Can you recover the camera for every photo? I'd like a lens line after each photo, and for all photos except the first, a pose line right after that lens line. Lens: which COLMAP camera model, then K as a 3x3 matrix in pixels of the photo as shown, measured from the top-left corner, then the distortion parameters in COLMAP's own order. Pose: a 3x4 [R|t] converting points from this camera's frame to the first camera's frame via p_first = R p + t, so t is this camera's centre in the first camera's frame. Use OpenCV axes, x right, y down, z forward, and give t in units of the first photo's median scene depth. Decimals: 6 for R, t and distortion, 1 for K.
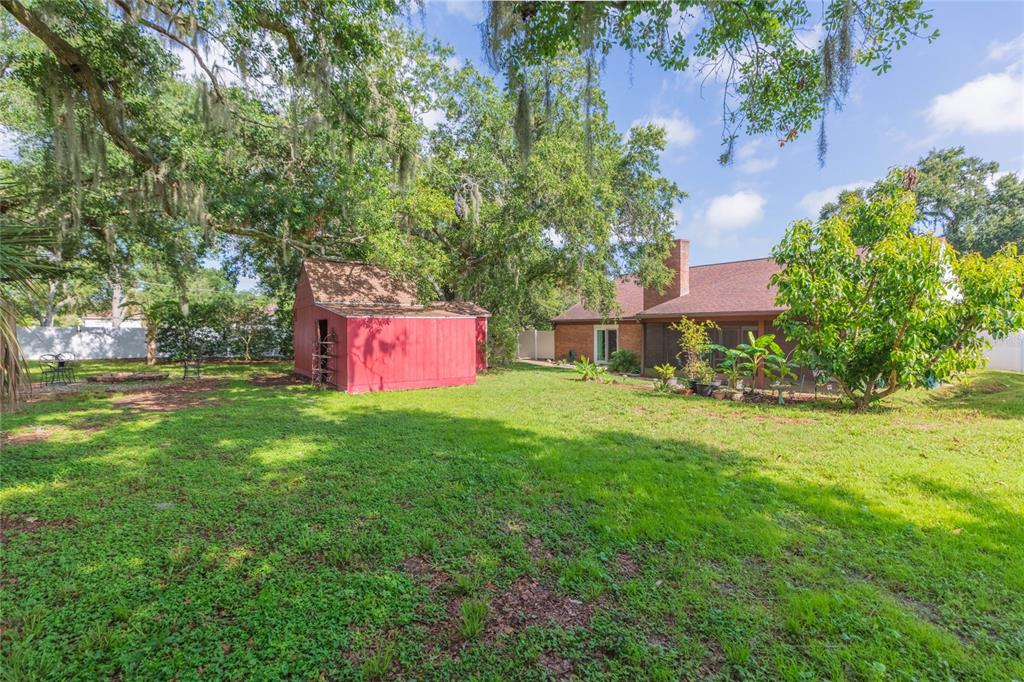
lens RADIAL K [[459.7, 0, 509.5], [0, 459.7, 344.1], [0, 0, 1]] dist [0.000975, 0.000376]
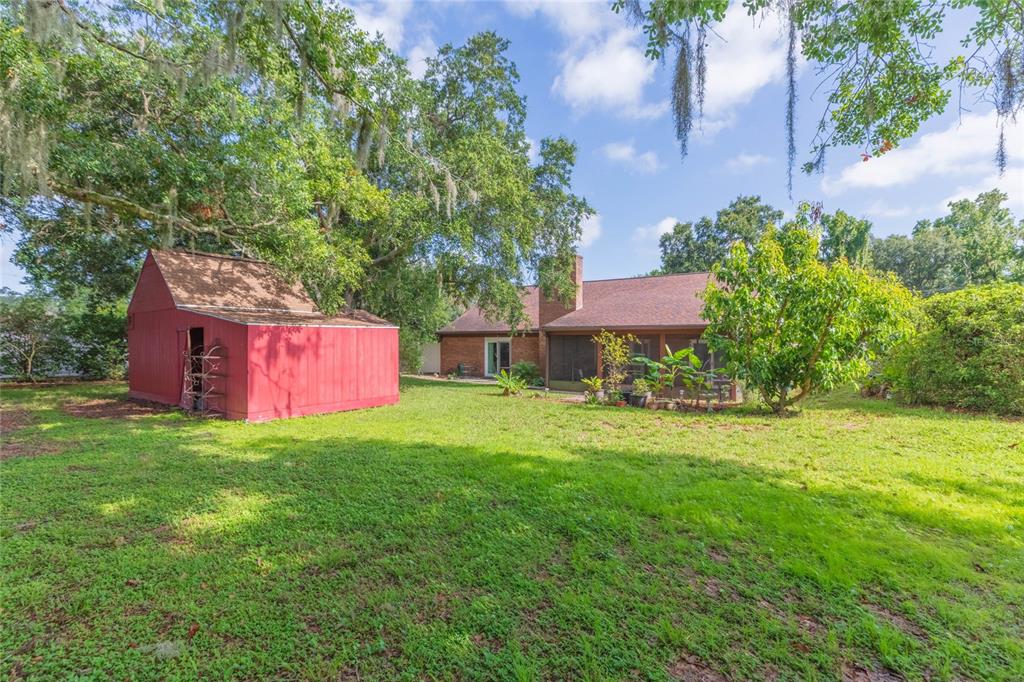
lens RADIAL K [[466.1, 0, 514.0], [0, 466.1, 349.0], [0, 0, 1]] dist [0.021748, 0.000055]
pose [[0.945929, 0.000619, 0.324373, -0.128500], [0.004933, 0.999855, -0.016295, -0.000649], [-0.324336, 0.017014, 0.945789, 0.073391]]
